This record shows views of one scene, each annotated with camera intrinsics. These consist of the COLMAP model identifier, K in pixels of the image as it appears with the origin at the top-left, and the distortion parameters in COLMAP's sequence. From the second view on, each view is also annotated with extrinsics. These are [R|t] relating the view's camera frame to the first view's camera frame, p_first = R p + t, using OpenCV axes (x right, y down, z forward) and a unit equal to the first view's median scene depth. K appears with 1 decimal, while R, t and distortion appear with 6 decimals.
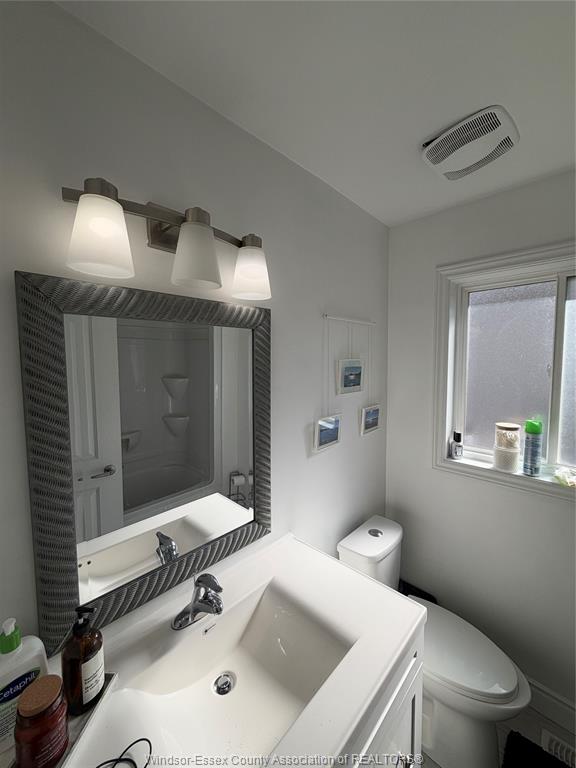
lens RADIAL K [[306.2, 0, 285.3], [0, 306.2, 380.8], [0, 0, 1]] dist [-0.002342, 0.000945]
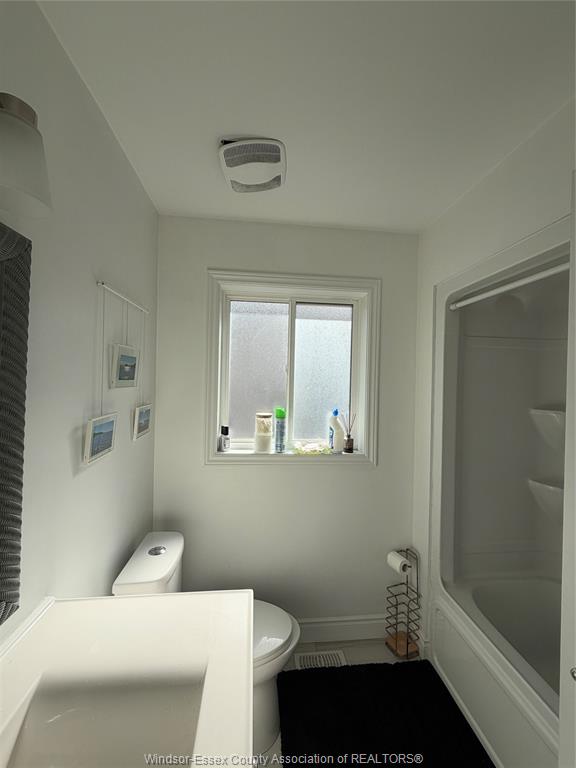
lens RADIAL K [[306.2, 0, 288.2], [0, 306.2, 381.2], [0, 0, 1]] dist [-0.002342, 0.000945]
pose [[0.637505, 0.019178, 0.770207, -0.145147], [0.028338, 0.998430, -0.048316, 0.078085], [-0.769925, 0.052628, 0.635961, 0.154874]]
